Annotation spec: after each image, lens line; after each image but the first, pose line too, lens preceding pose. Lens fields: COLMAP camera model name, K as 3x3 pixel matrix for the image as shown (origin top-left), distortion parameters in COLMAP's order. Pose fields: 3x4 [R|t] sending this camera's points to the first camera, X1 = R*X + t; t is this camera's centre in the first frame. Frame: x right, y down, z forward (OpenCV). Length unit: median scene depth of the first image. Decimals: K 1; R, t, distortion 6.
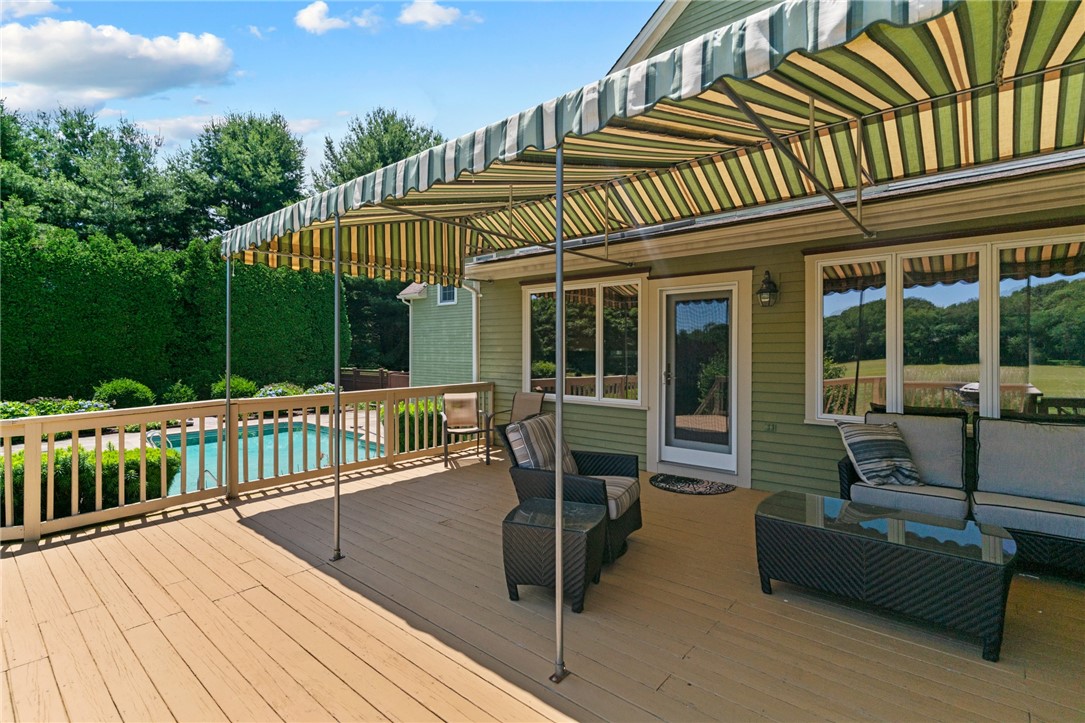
lens RADIAL K [[518.4, 0, 531.3], [0, 518.4, 353.7], [0, 0, 1]] dist [0.000071, -0.000430]
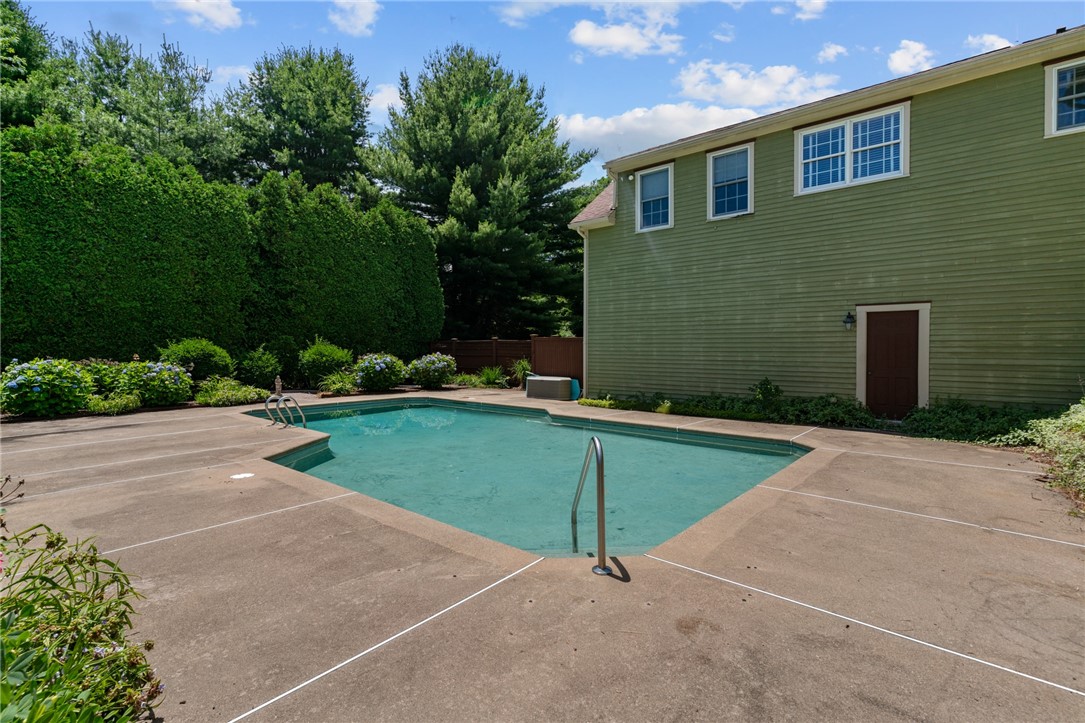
lens RADIAL K [[516.5, 0, 530.0], [0, 516.5, 358.4], [0, 0, 1]] dist [0.002295, 0.000737]
pose [[0.999949, 0.001913, -0.009949, -0.247883], [-0.001811, 0.999946, 0.010222, 0.057723], [0.009968, -0.010203, 0.999898, 0.212844]]
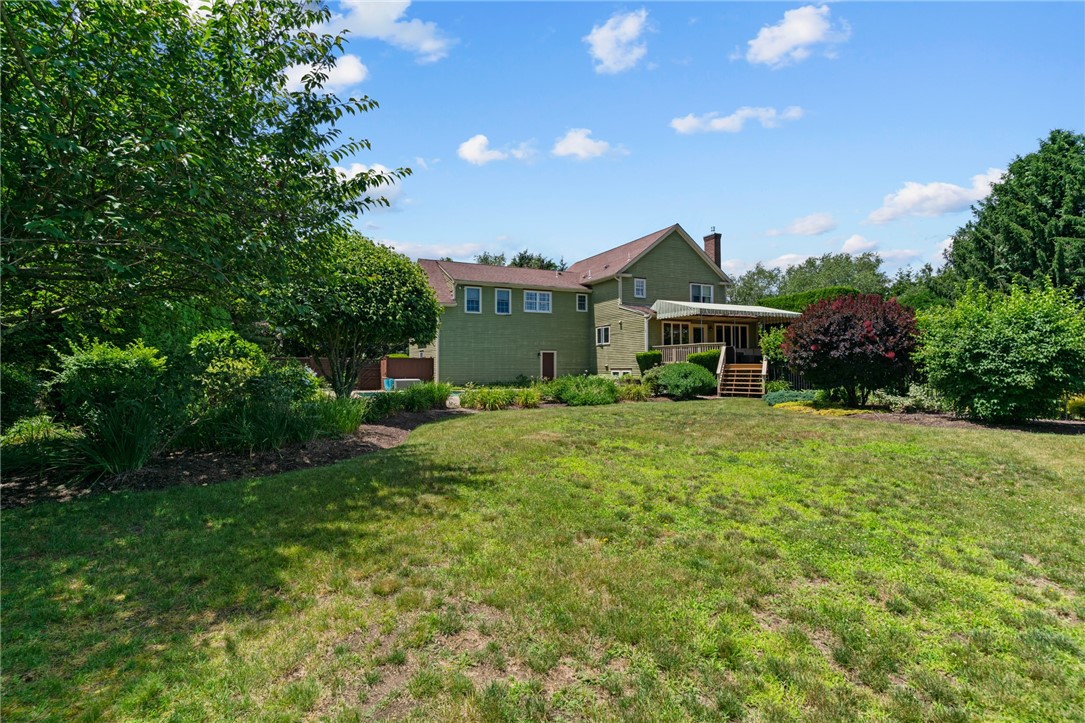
lens RADIAL K [[518.4, 0, 531.3], [0, 518.4, 353.7], [0, 0, 1]] dist [0.000071, -0.000430]
pose [[0.414572, 0.024669, 0.909682, -1.217205], [0.008786, 0.999477, -0.031108, 0.068862], [-0.909974, 0.020889, 0.414139, 0.104210]]
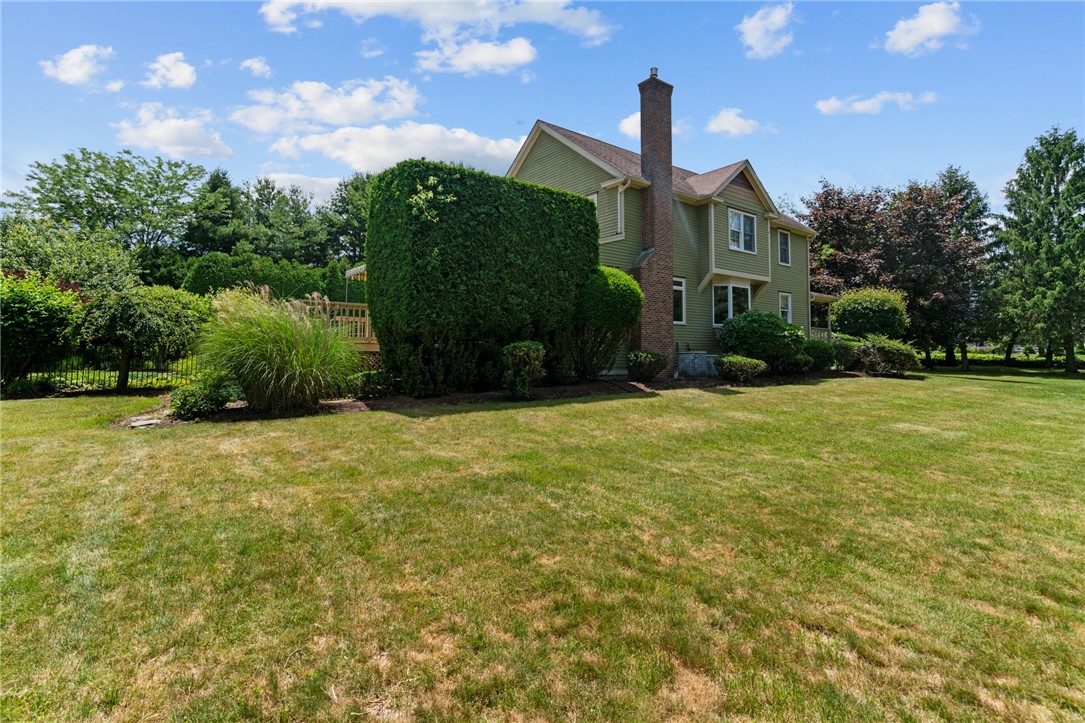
lens RADIAL K [[518.4, 0, 531.3], [0, 518.4, 353.7], [0, 0, 1]] dist [0.000071, -0.000430]
pose [[0.979235, 0.014551, -0.202207, 0.327995], [-0.015811, 0.999864, -0.004620, 0.077504], [0.202113, 0.007721, 0.979332, -0.513936]]
